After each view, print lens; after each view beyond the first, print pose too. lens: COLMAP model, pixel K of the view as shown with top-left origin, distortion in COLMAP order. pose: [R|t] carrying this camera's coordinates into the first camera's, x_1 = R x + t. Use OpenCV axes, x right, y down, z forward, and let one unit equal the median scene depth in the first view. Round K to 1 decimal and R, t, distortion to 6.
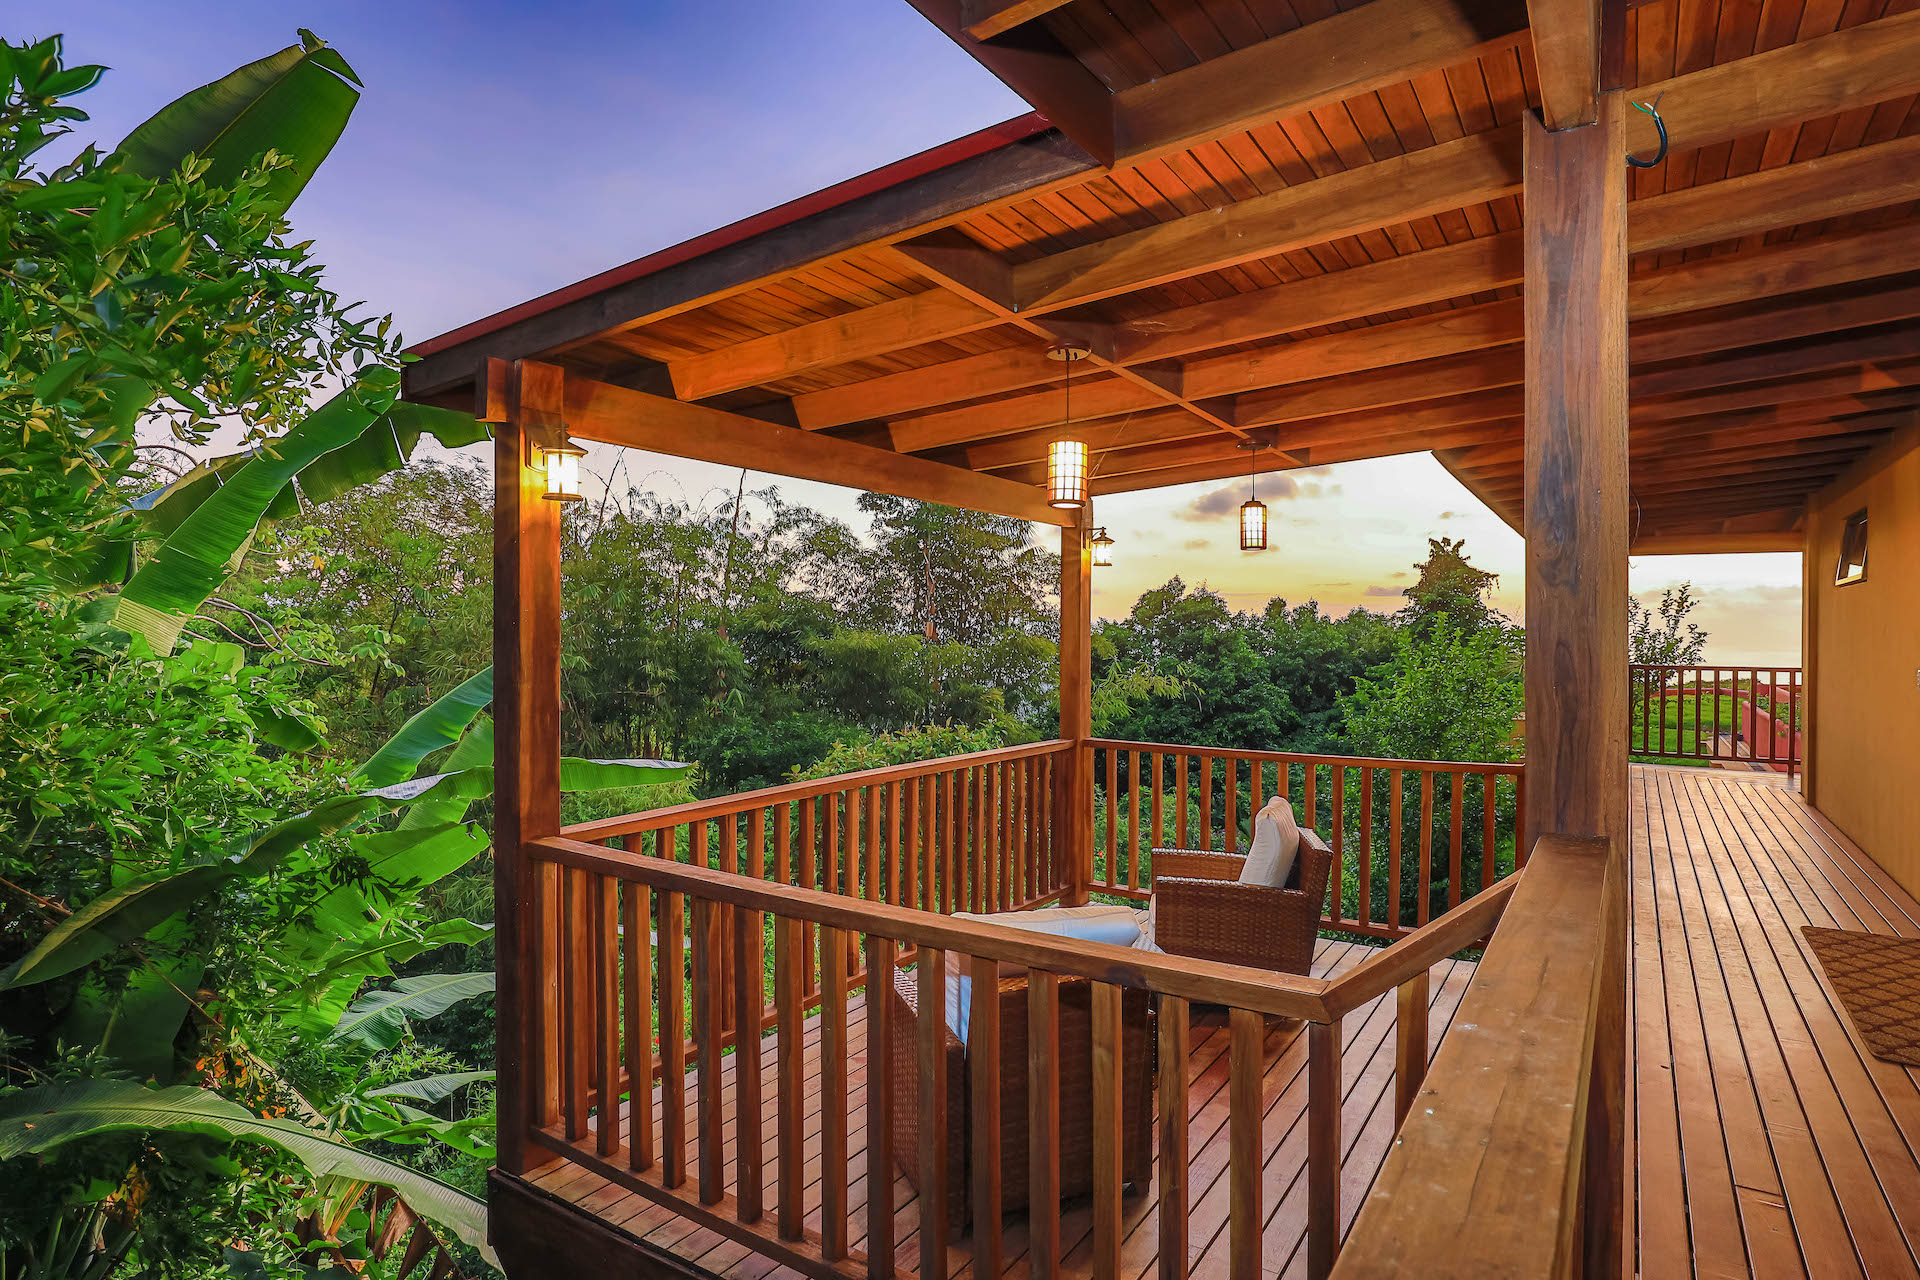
lens RADIAL K [[1024.1, 0, 962.0], [0, 1024.1, 641.8], [0, 0, 1]] dist [-0.001136, -0.000125]
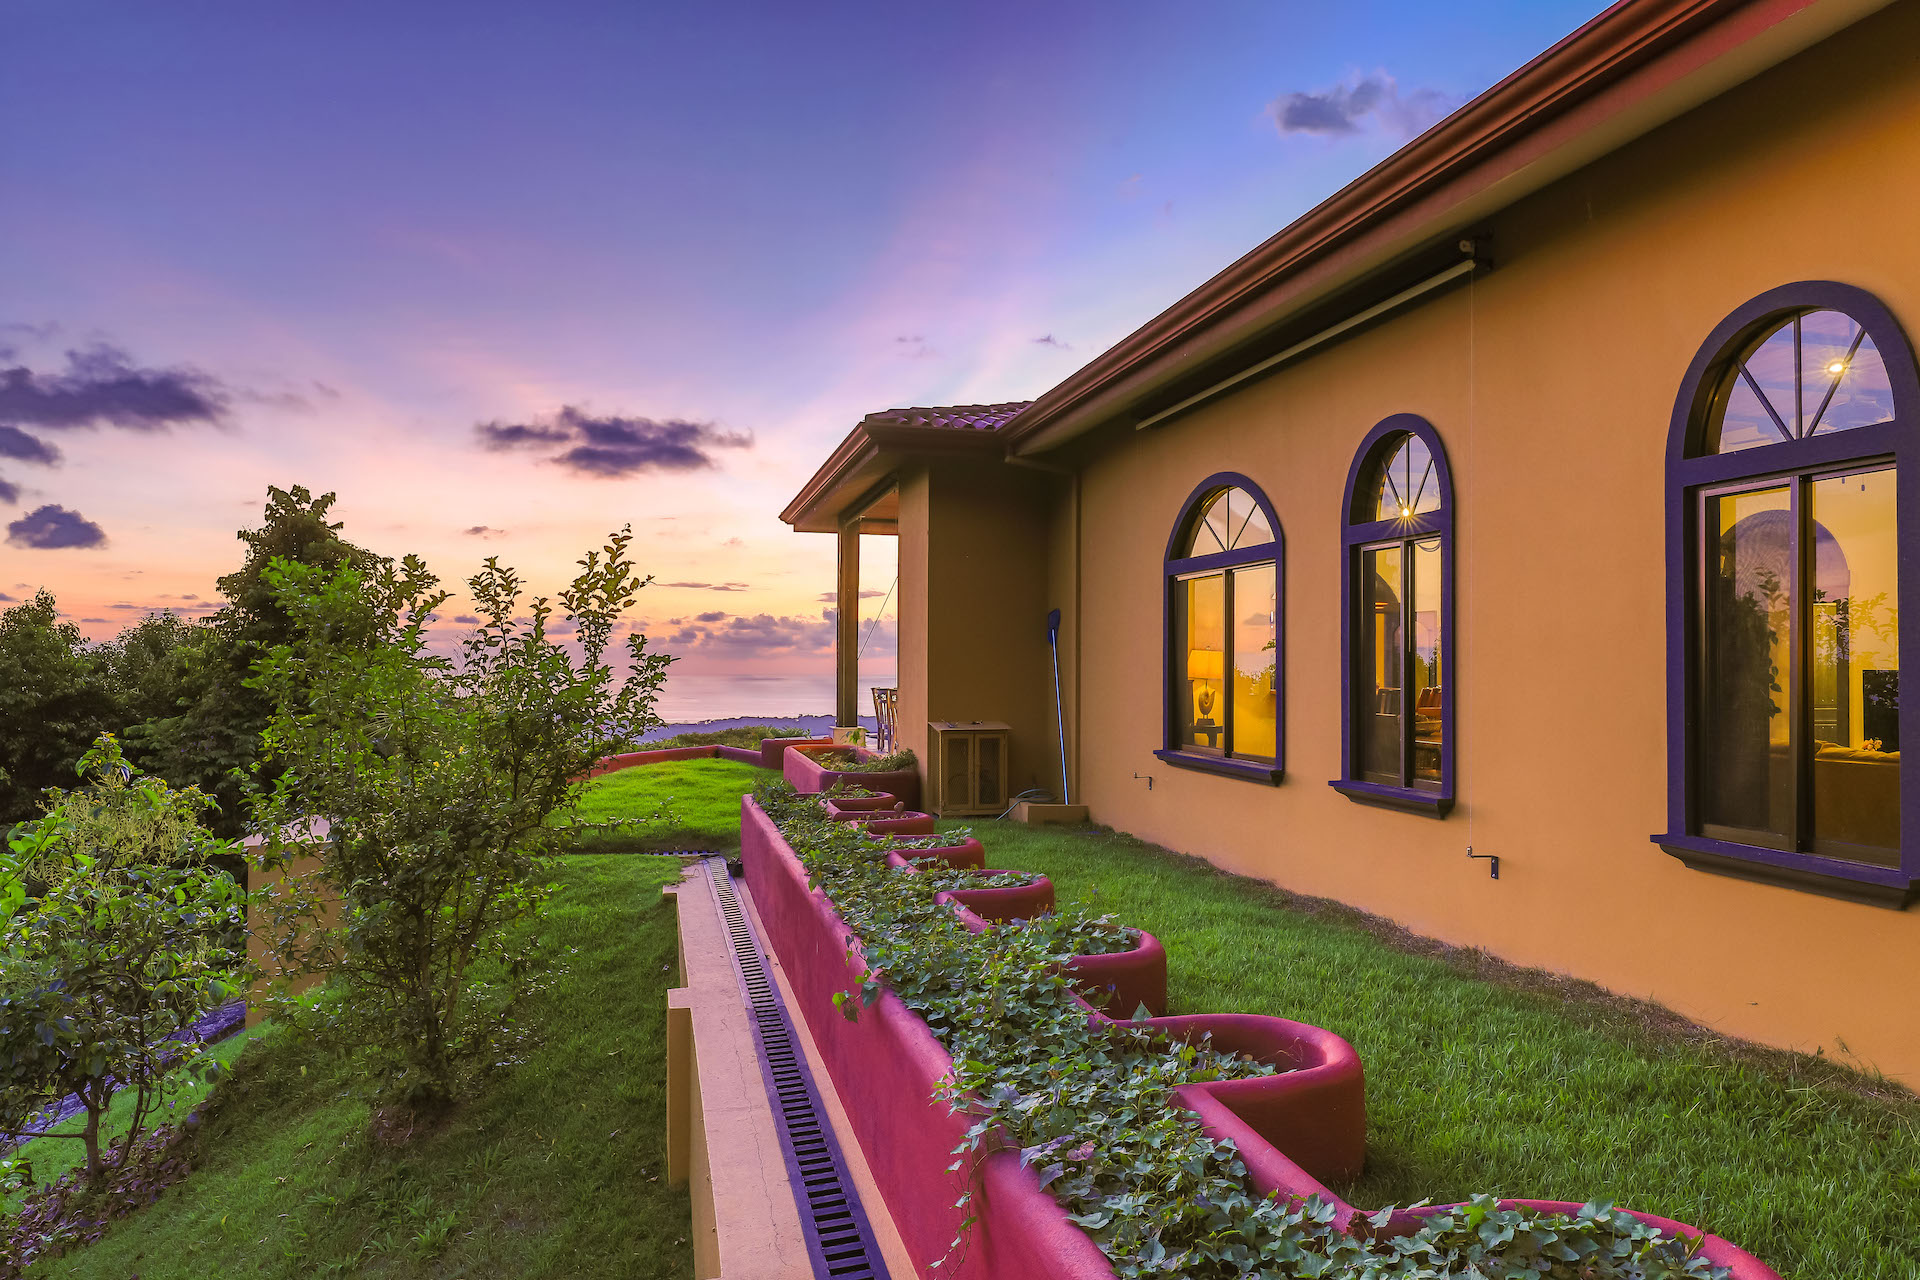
lens RADIAL K [[1186.1, 0, 958.5], [0, 1186.1, 644.3], [0, 0, 1]] dist [0.002403, 0.001342]
pose [[0.668482, 0.012876, 0.743617, 0.236452], [0.004539, 0.999761, -0.021392, -0.001461], [-0.743715, 0.017676, 0.668263, 0.311513]]
